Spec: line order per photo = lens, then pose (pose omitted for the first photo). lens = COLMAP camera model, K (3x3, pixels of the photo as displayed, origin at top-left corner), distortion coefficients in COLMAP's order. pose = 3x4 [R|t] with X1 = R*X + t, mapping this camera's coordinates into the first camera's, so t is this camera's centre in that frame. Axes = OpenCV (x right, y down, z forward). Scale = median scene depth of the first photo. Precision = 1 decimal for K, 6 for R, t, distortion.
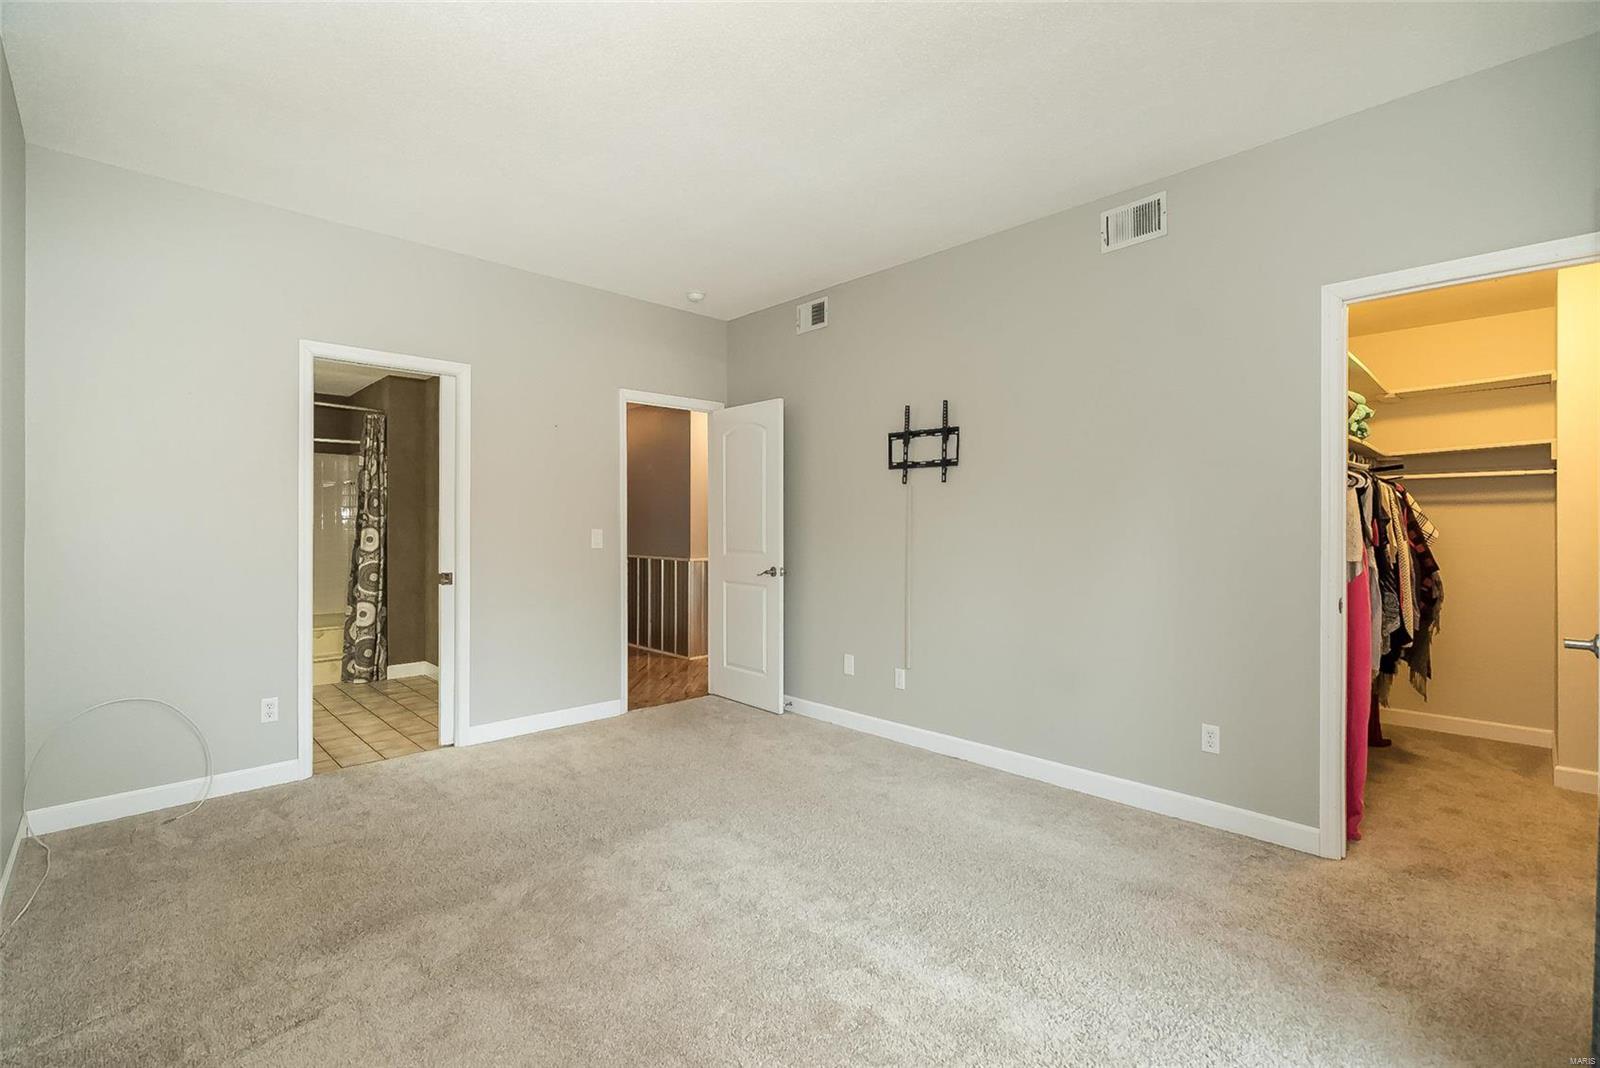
lens RADIAL K [[717.8, 0, 800.0], [0, 717.8, 534.0], [0, 0, 1]] dist [0.000217, -0.000003]
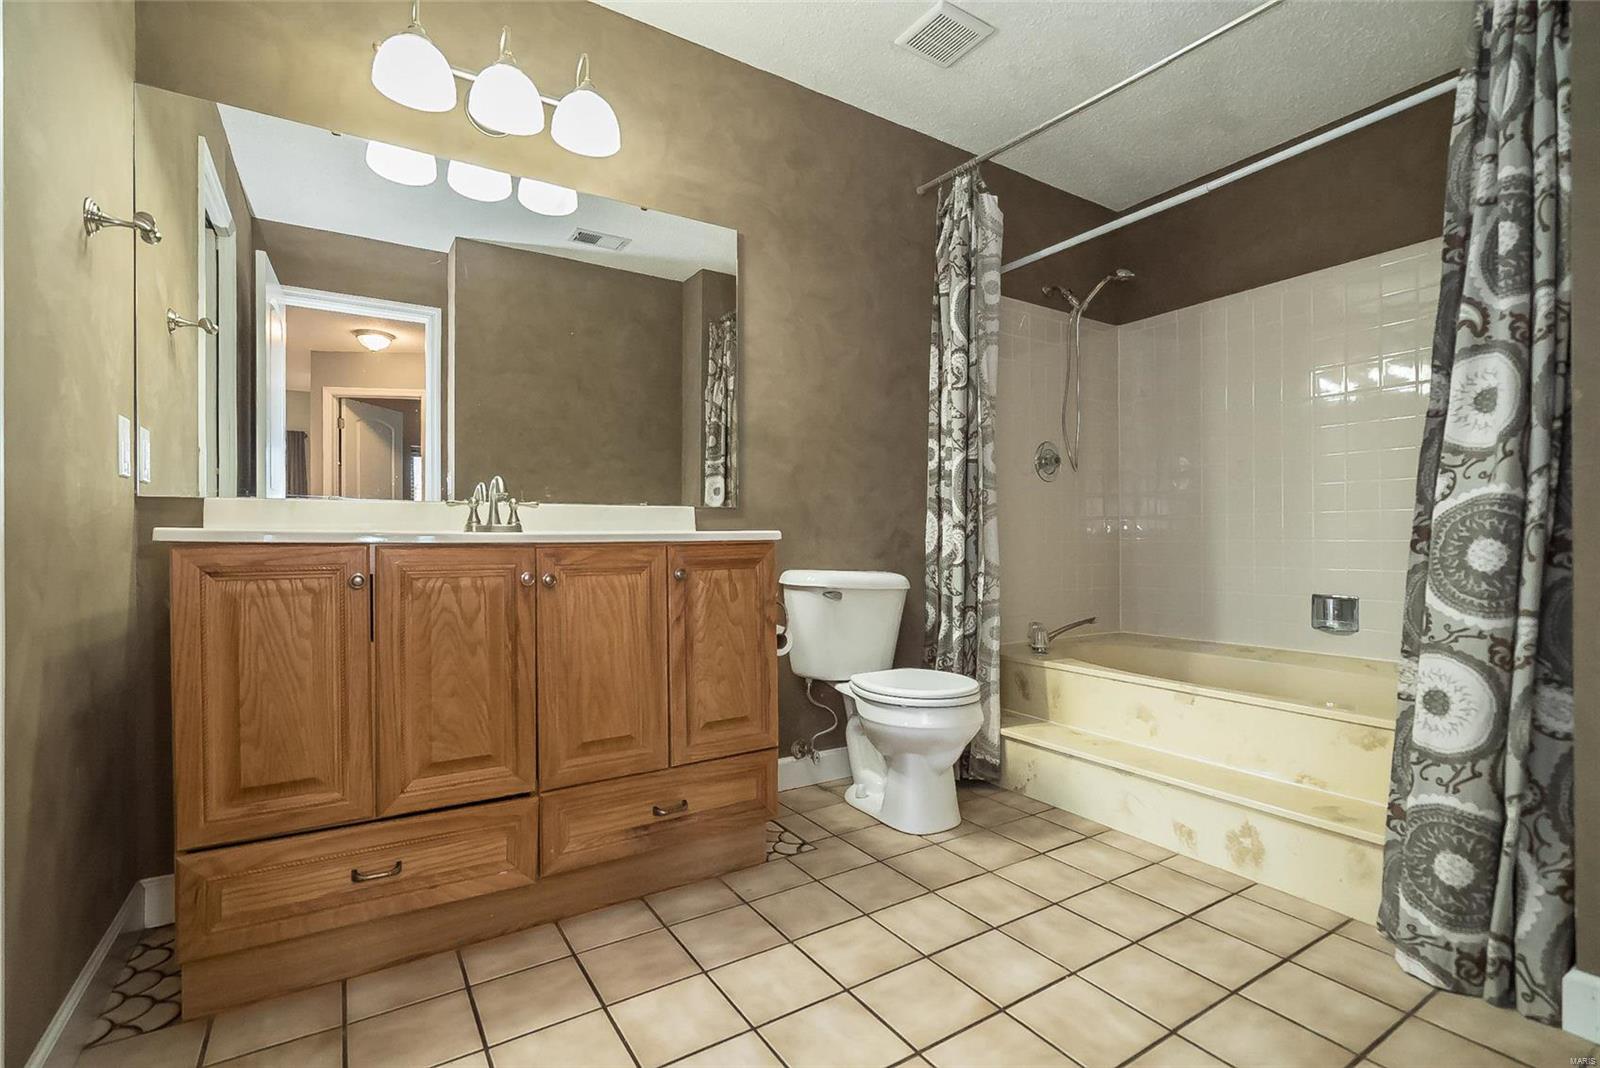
lens RADIAL K [[717.8, 0, 800.0], [0, 717.8, 534.0], [0, 0, 1]] dist [0.000217, -0.000003]
pose [[-0.200000, -0.004916, -0.979784, -0.317945], [0.002194, 0.999983, -0.005465, 0.053846], [0.979793, -0.003242, -0.199986, 0.824633]]
